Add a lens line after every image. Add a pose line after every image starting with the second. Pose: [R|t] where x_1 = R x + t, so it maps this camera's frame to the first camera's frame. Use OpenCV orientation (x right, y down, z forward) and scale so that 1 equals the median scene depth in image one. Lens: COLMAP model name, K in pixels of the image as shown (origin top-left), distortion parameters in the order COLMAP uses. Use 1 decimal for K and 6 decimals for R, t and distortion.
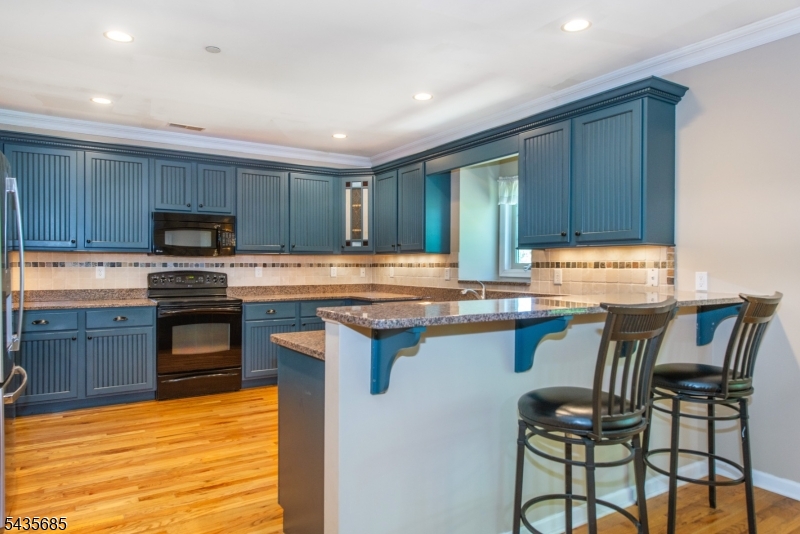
lens RADIAL K [[486.1, 0, 352.9], [0, 486.1, 267.3], [0, 0, 1]] dist [-0.015074, 0.005783]
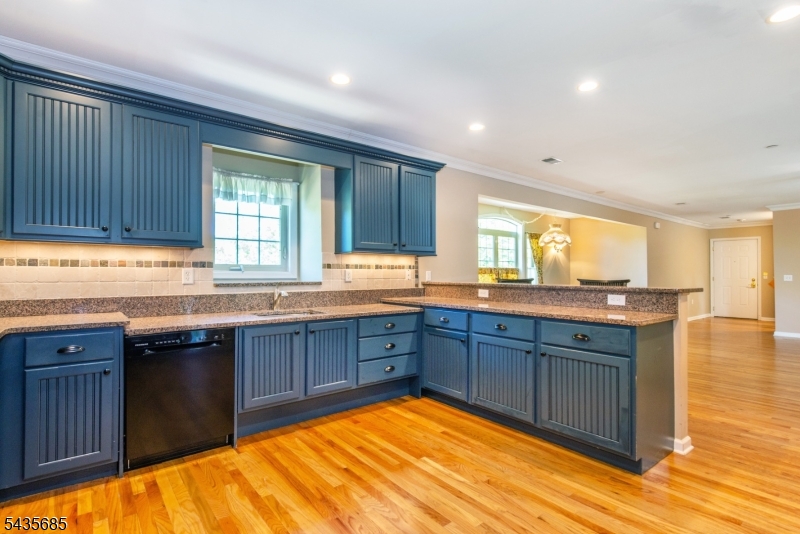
lens RADIAL K [[410.3, 0, 398.9], [0, 410.3, 268.1], [0, 0, 1]] dist [0.017201, -0.008482]
pose [[-0.150145, 0.014288, 0.988561, -0.511317], [0.002796, 0.999898, -0.014027, 0.011716], [-0.988660, 0.000658, -0.150169, 0.818154]]
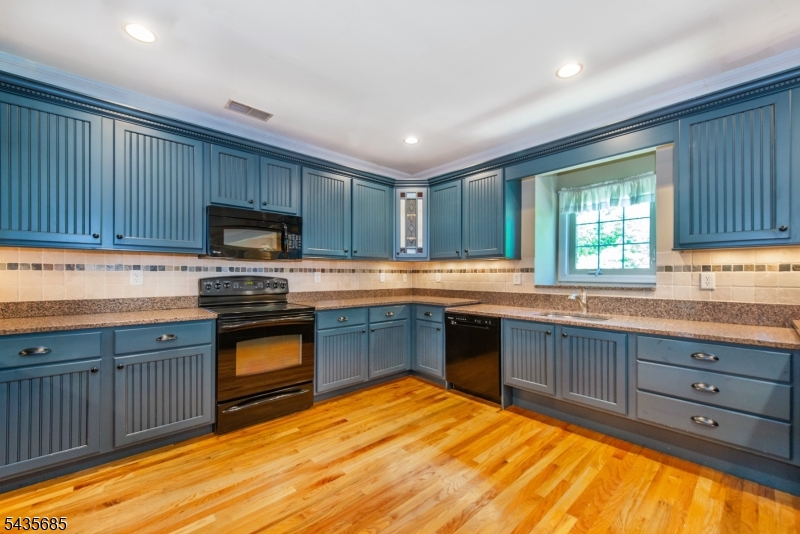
lens RADIAL K [[310.0, 0, 379.7], [0, 310.0, 274.4], [0, 0, 1]] dist [0.009576, -0.001946]
pose [[0.981808, 0.001576, 0.189871, -0.231545], [-0.000610, 0.999987, -0.005144, 0.008263], [-0.189877, 0.004935, 0.981796, 0.429496]]
